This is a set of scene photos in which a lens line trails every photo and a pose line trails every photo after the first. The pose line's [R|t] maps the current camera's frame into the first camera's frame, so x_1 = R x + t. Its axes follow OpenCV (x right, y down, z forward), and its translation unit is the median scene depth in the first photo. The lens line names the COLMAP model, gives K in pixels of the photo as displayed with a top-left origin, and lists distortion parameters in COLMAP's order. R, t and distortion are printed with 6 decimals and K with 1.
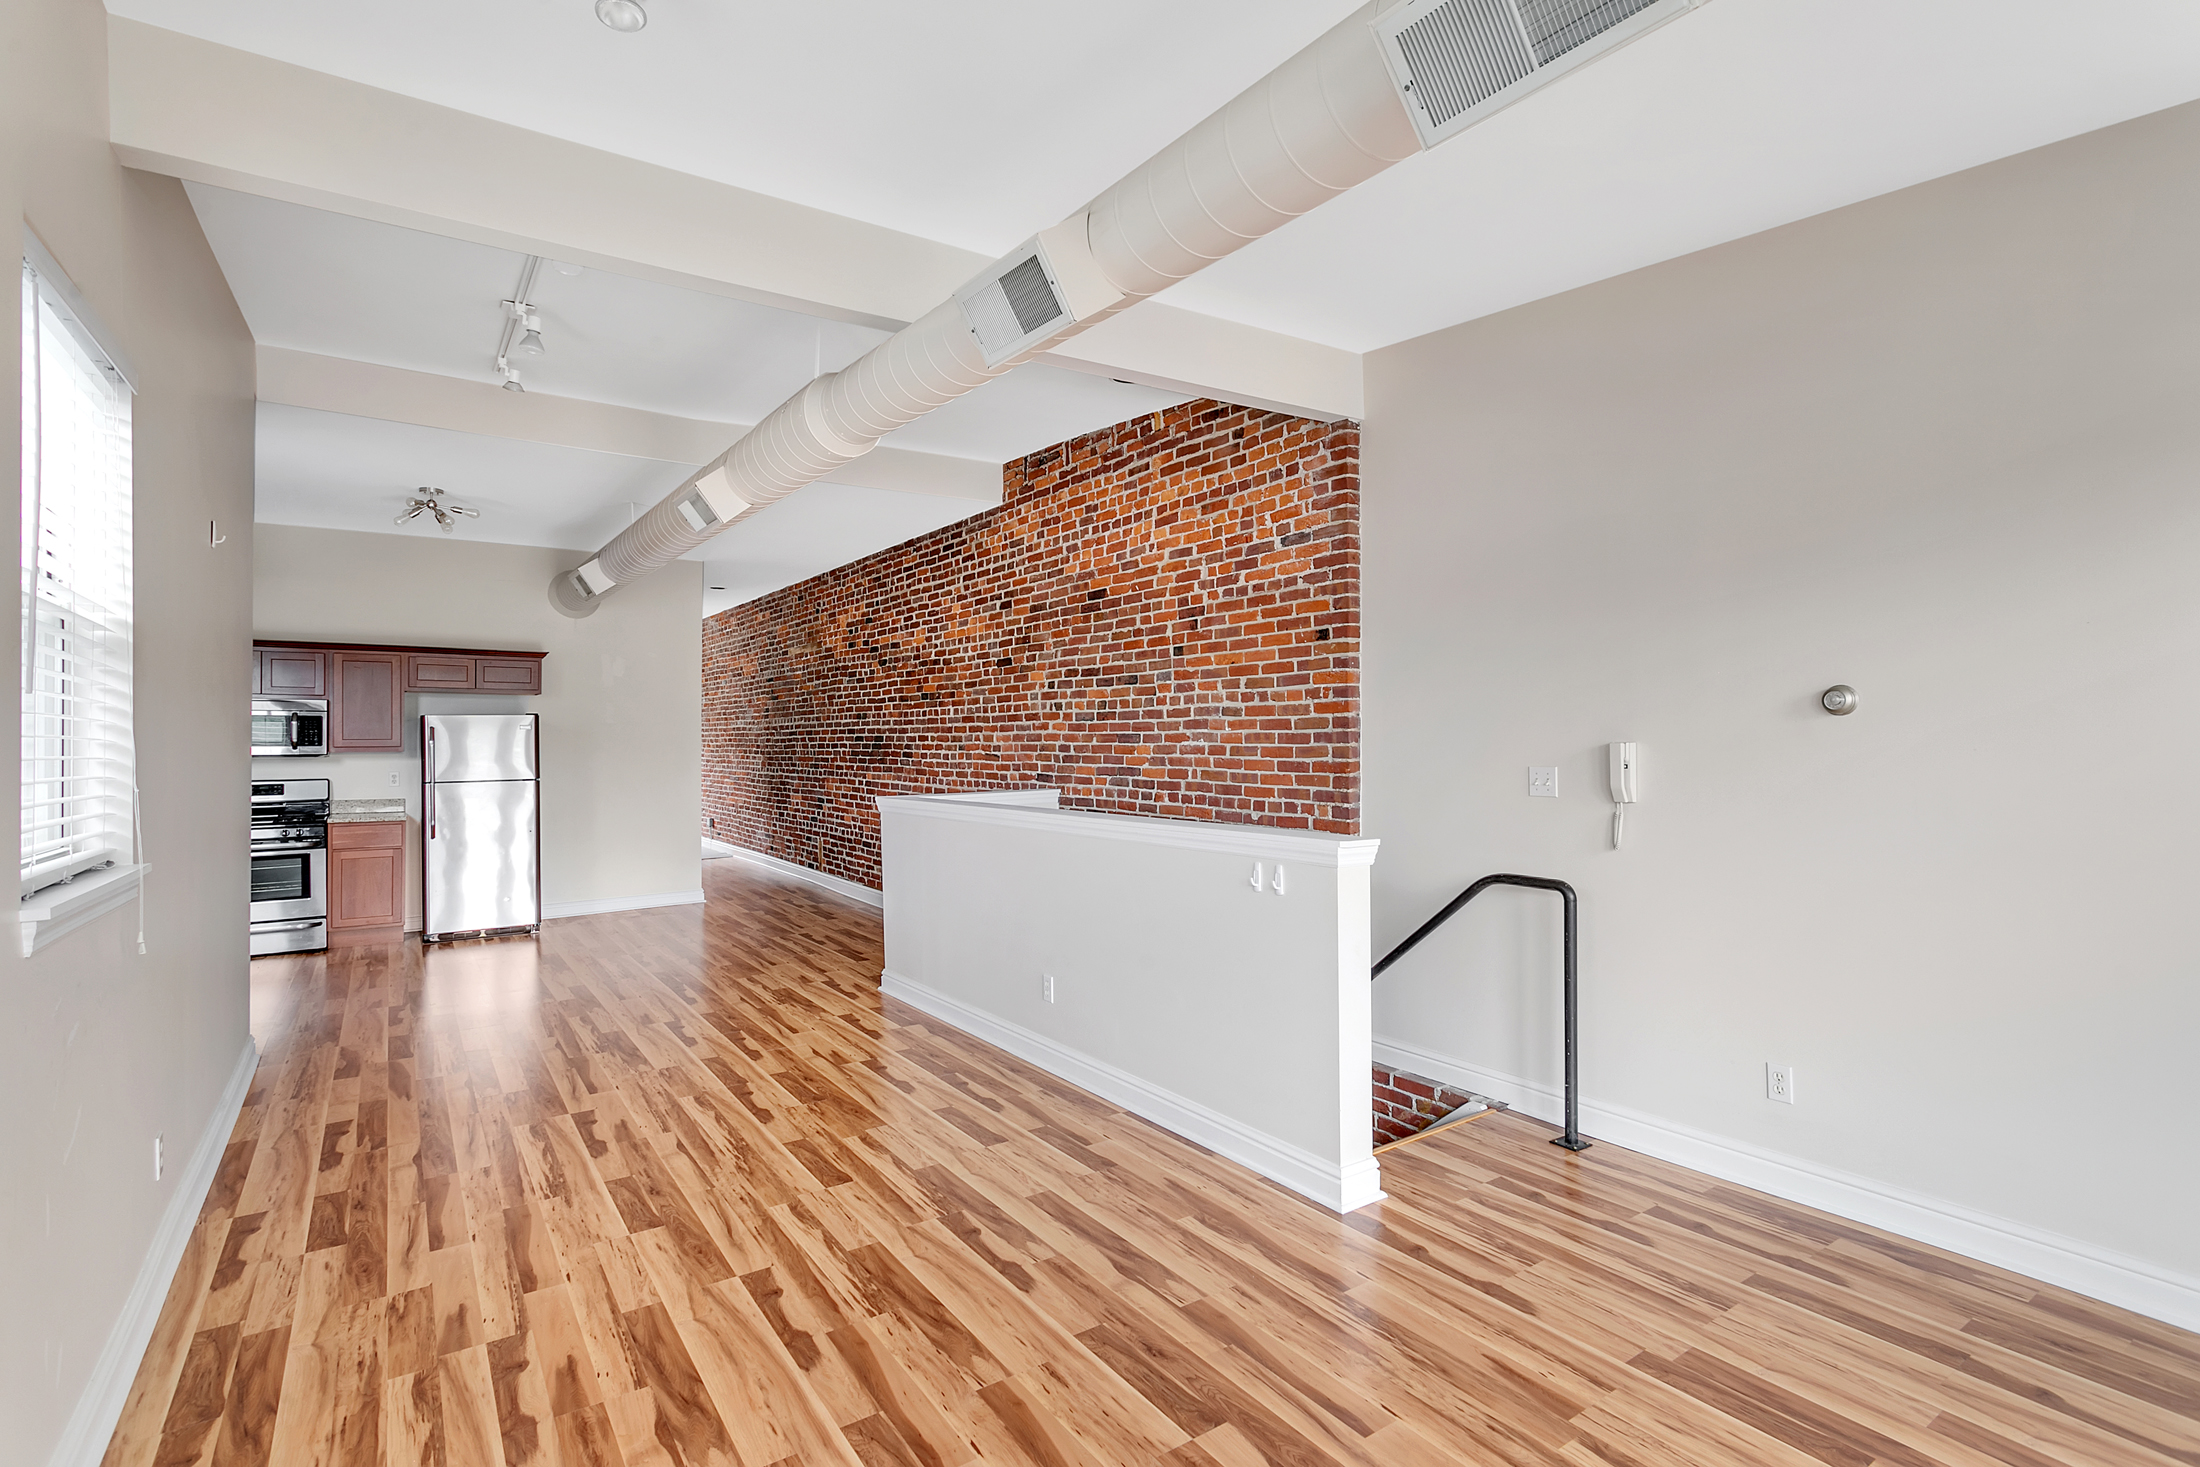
lens RADIAL K [[1075.4, 0, 1102.6], [0, 1075.4, 731.8], [0, 0, 1]] dist [-0.001379, 0.000433]
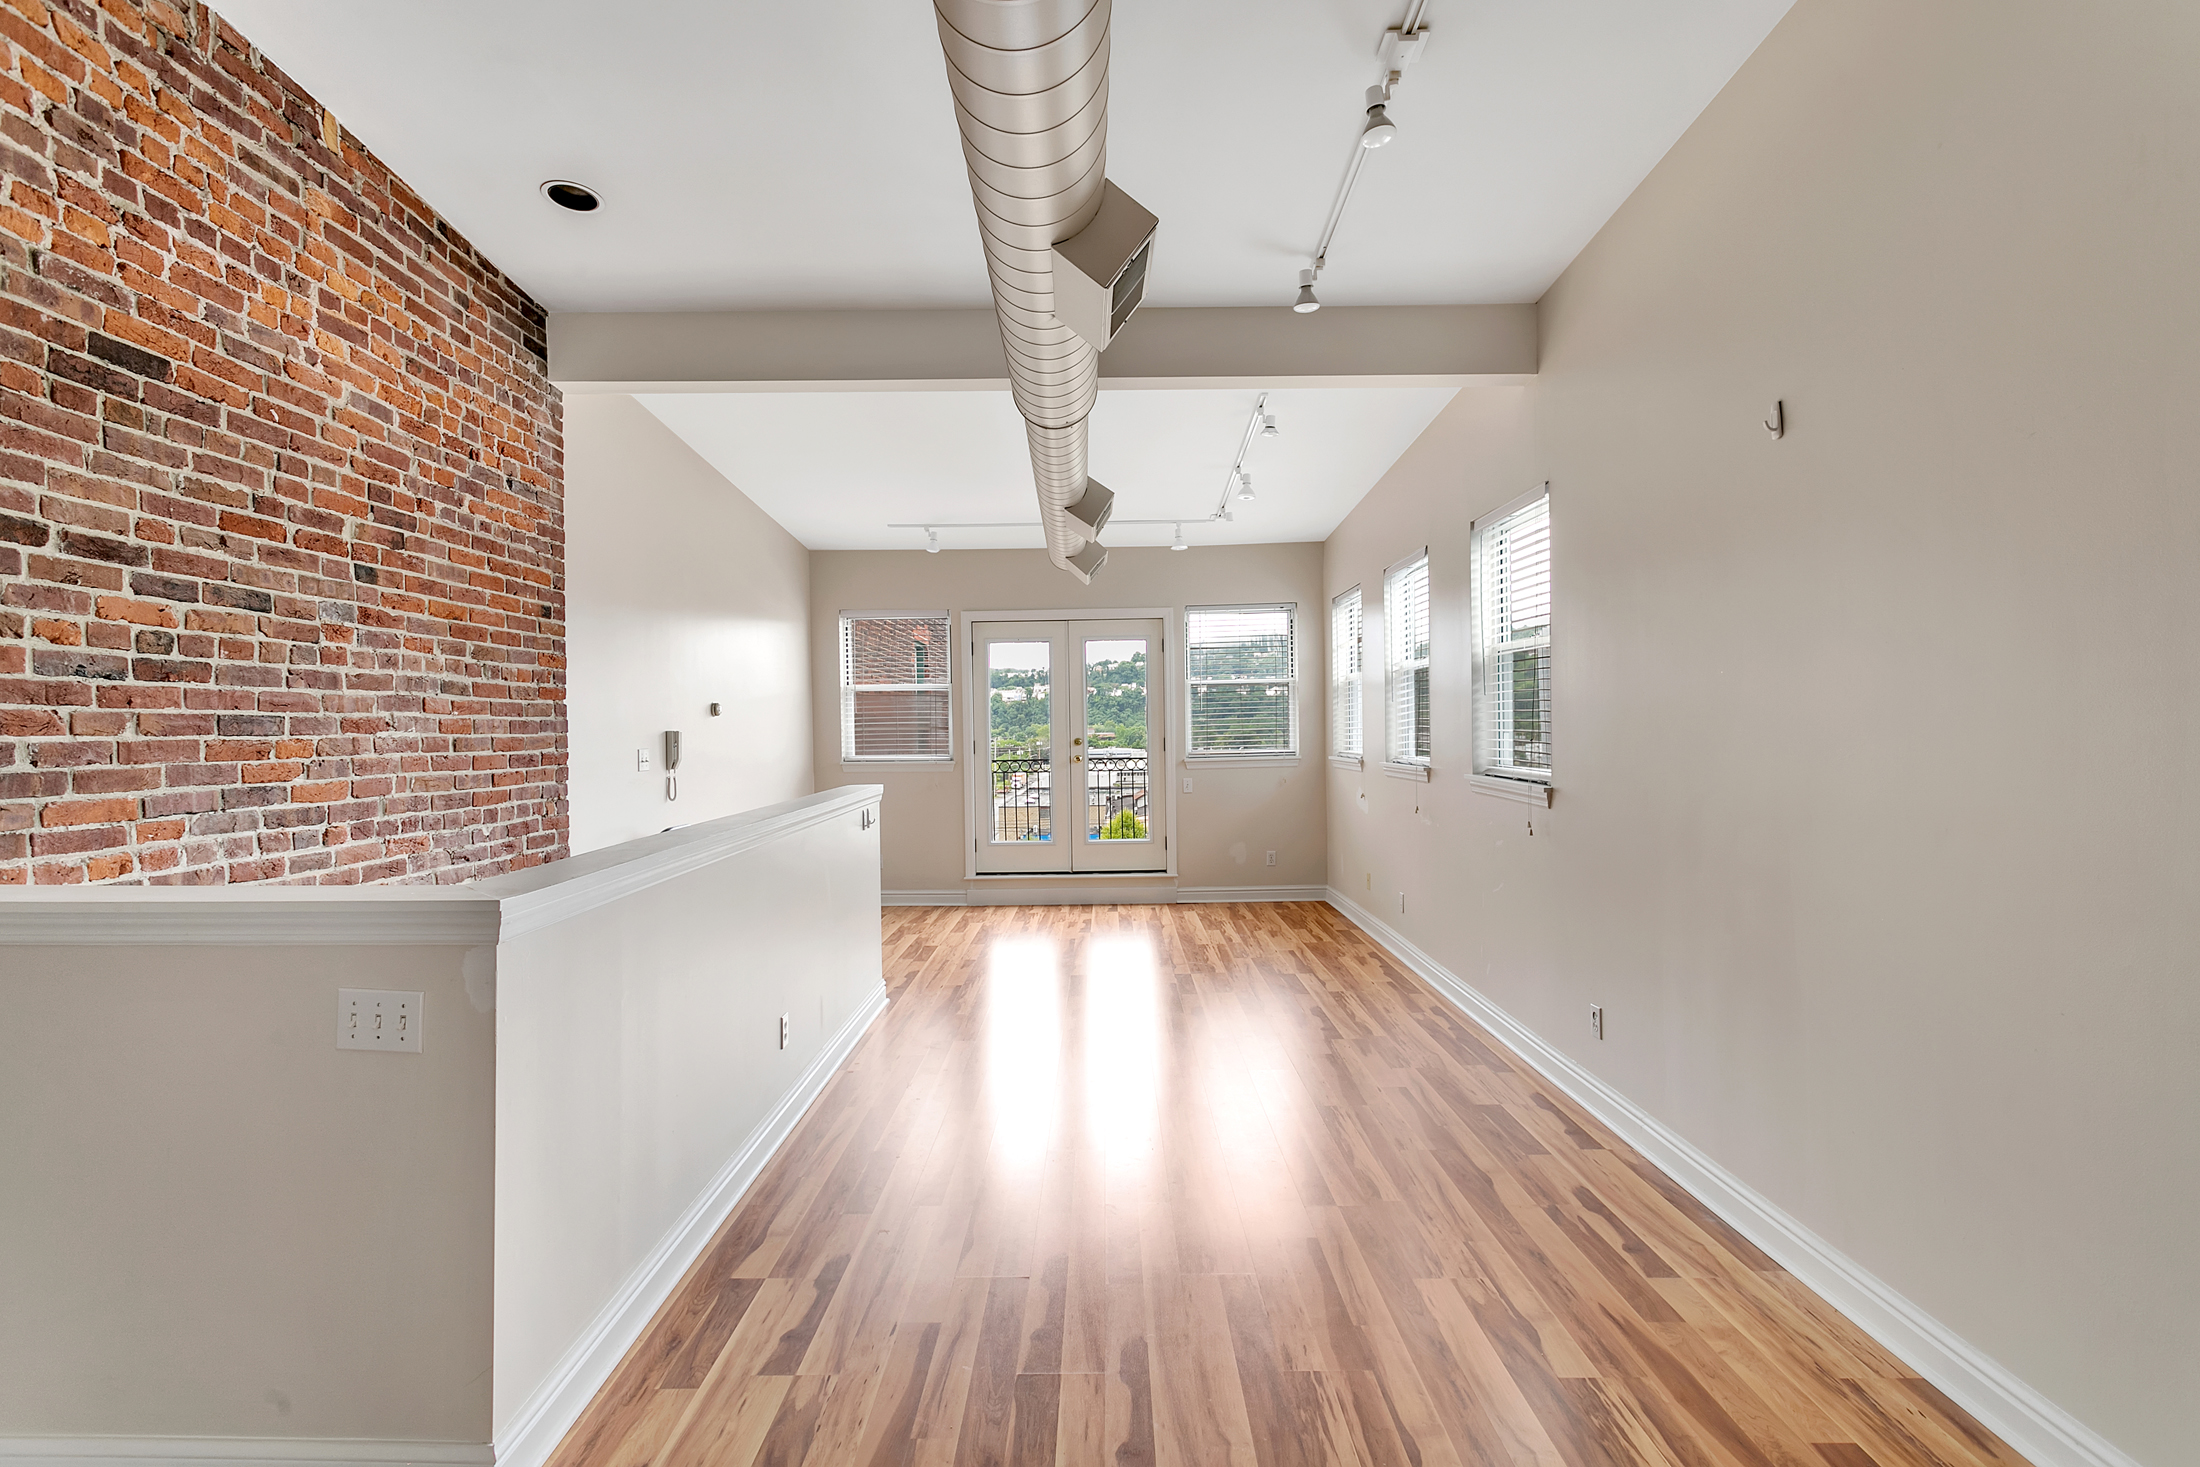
lens RADIAL K [[1051.3, 0, 1102.4], [0, 1051.3, 730.4], [0, 0, 1]] dist [0.002800, 0.000017]
pose [[-0.829274, 0.014137, 0.558663, -0.587307], [0.013273, 0.999896, -0.005601, 0.017230], [-0.558684, 0.002771, -0.829376, 1.288519]]
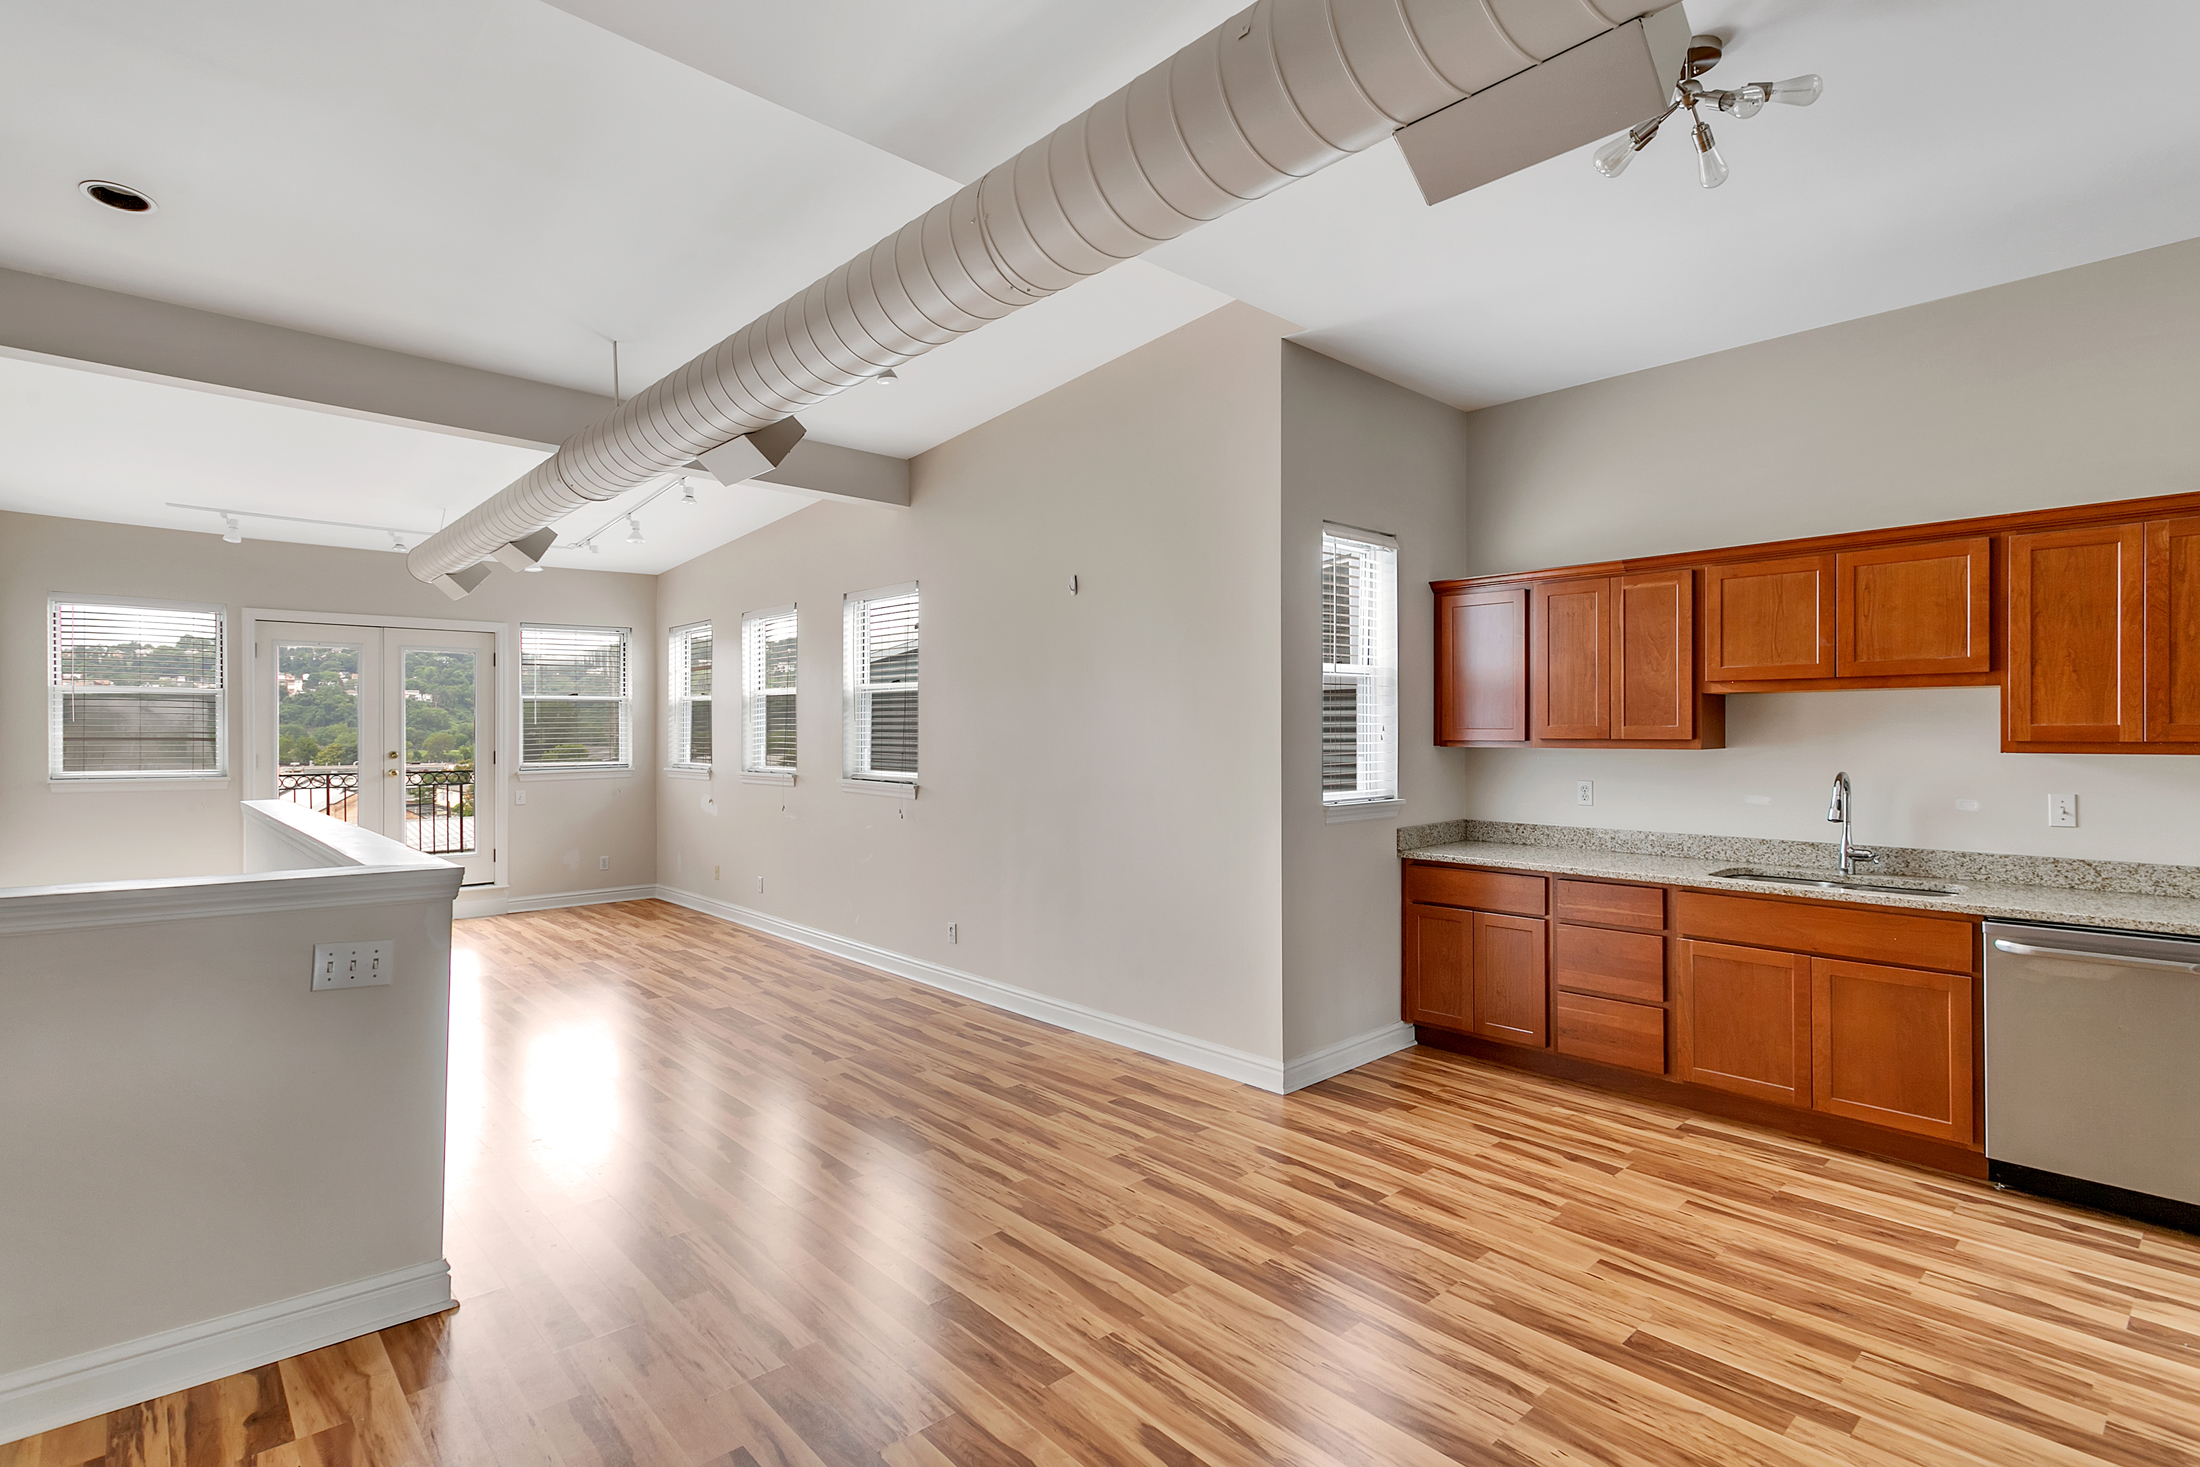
lens RADIAL K [[1051.3, 0, 1087.6], [0, 1051.3, 737.5], [0, 0, 1]] dist [0.002800, 0.000017]
pose [[-0.989848, 0.006368, -0.141988, -0.452707], [0.006831, 0.999973, -0.002772, 0.011093], [0.141966, -0.003713, -0.989865, 1.634470]]
